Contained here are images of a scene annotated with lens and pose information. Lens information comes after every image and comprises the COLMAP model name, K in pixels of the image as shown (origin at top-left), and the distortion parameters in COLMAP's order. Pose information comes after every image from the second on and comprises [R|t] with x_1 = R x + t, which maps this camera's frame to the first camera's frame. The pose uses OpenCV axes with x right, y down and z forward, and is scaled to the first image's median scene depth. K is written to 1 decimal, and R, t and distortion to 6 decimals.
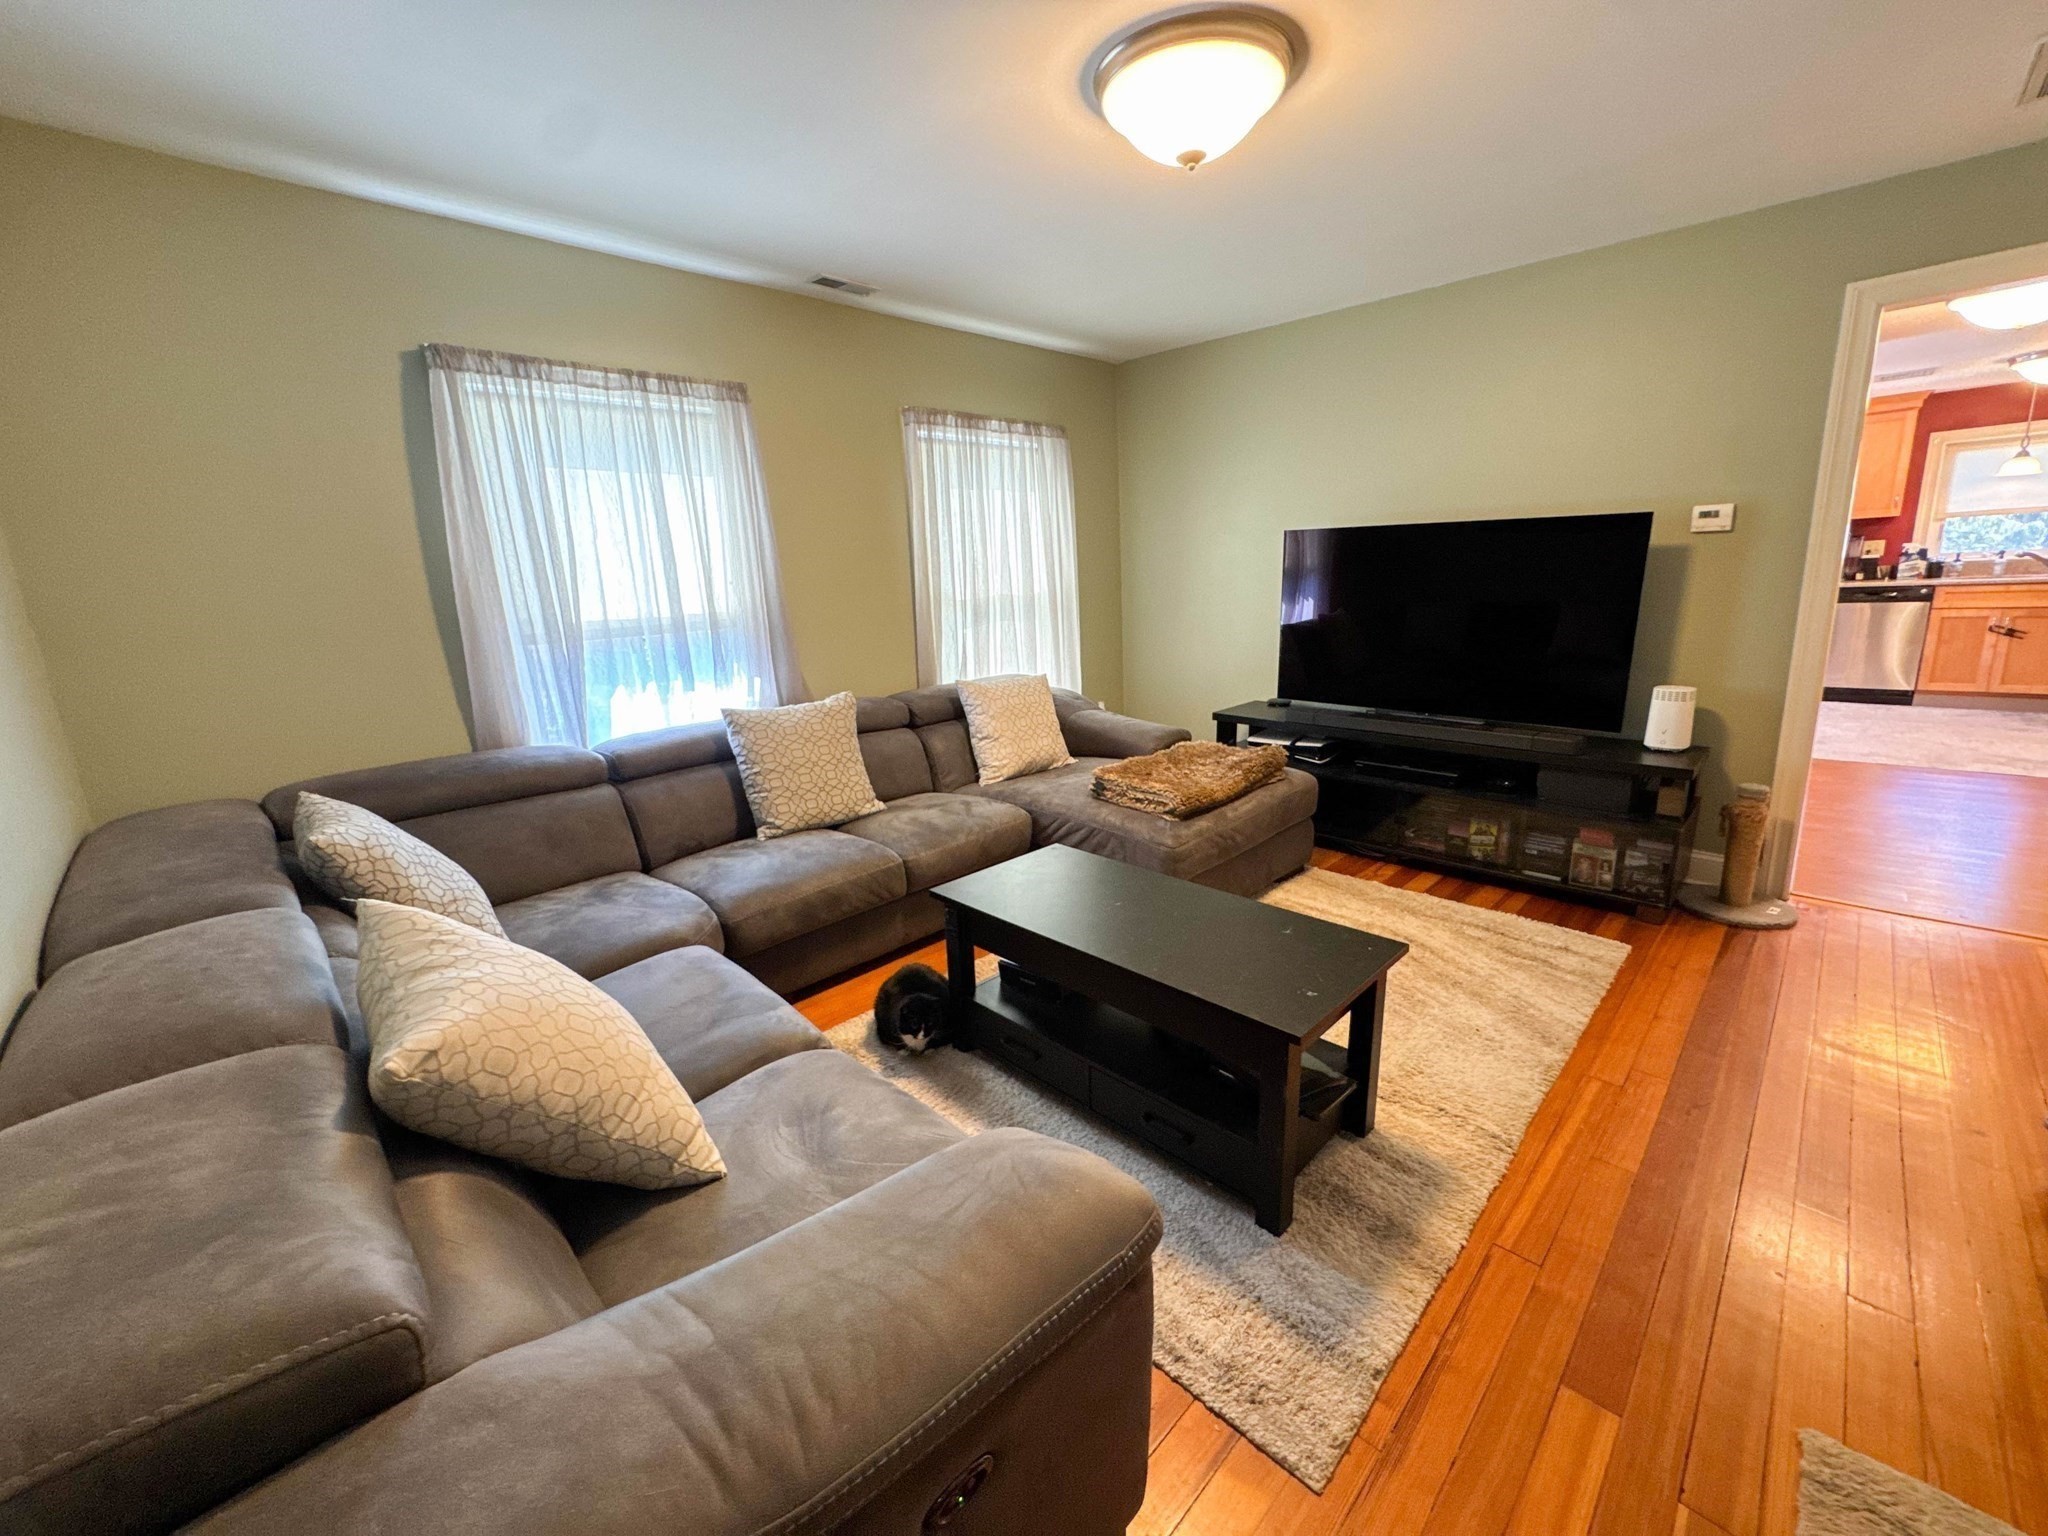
lens RADIAL K [[830.2, 0, 1024.9], [0, 830.2, 762.7], [0, 0, 1]] dist [-0.002818, 0.000202]
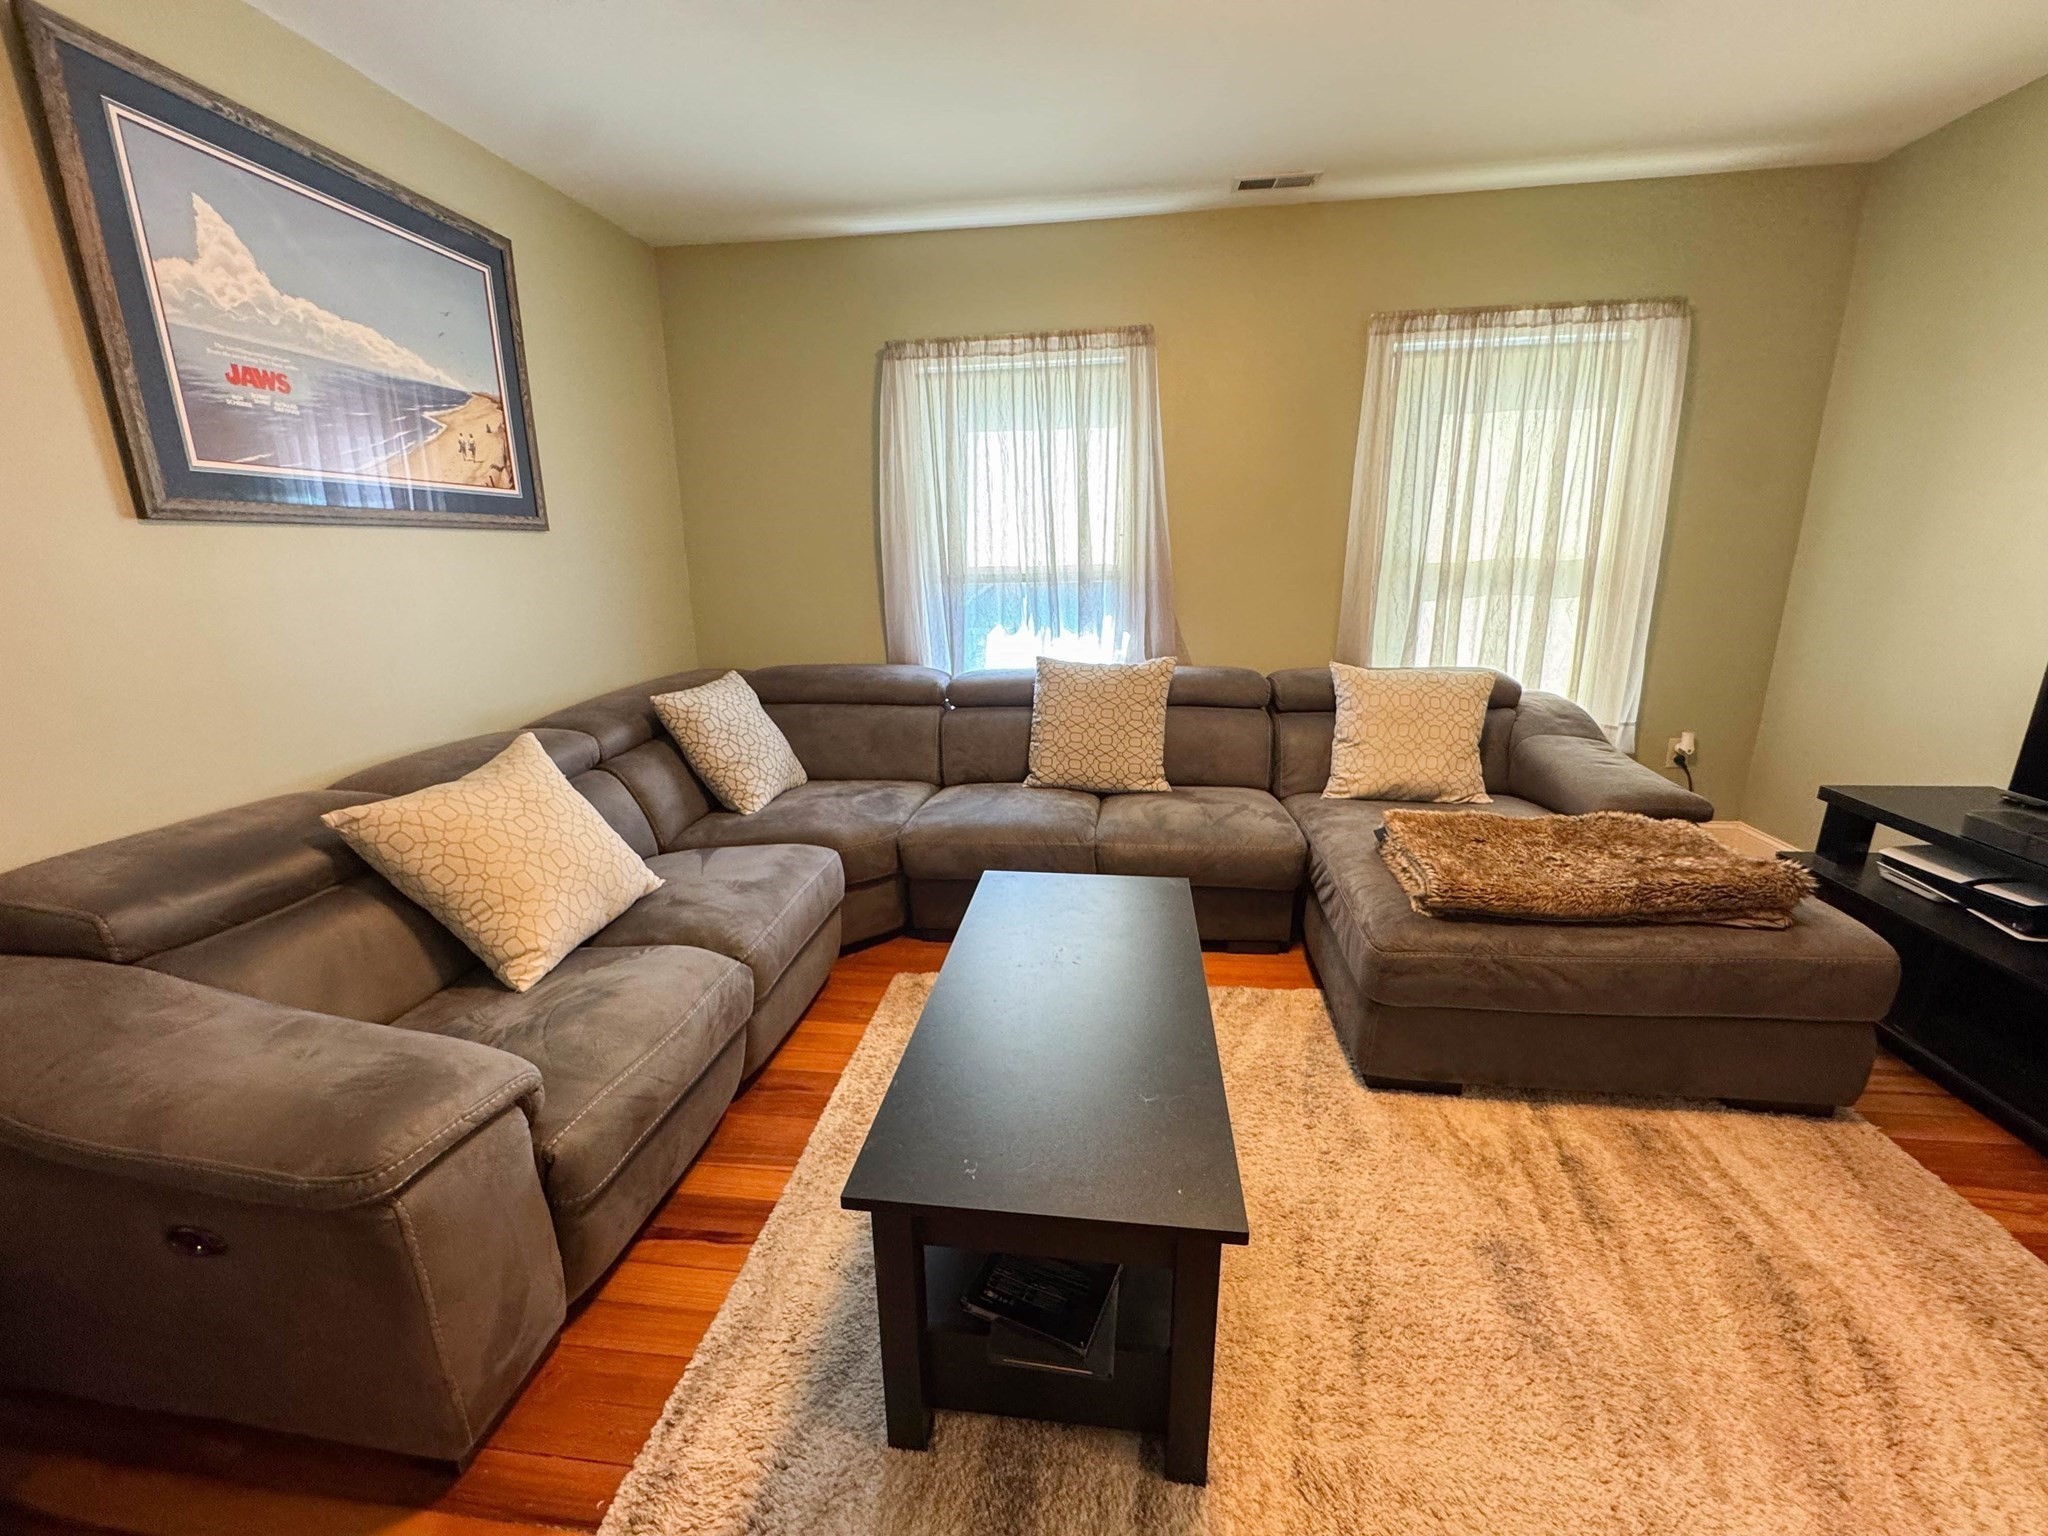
lens RADIAL K [[830.2, 0, 1025.1], [0, 830.2, 761.4], [0, 0, 1]] dist [-0.002818, 0.000202]
pose [[0.609969, 0.223605, -0.760222, 0.427606], [-0.182735, 0.973197, 0.139628, -0.075800], [0.771067, 0.053751, 0.634481, 0.317003]]
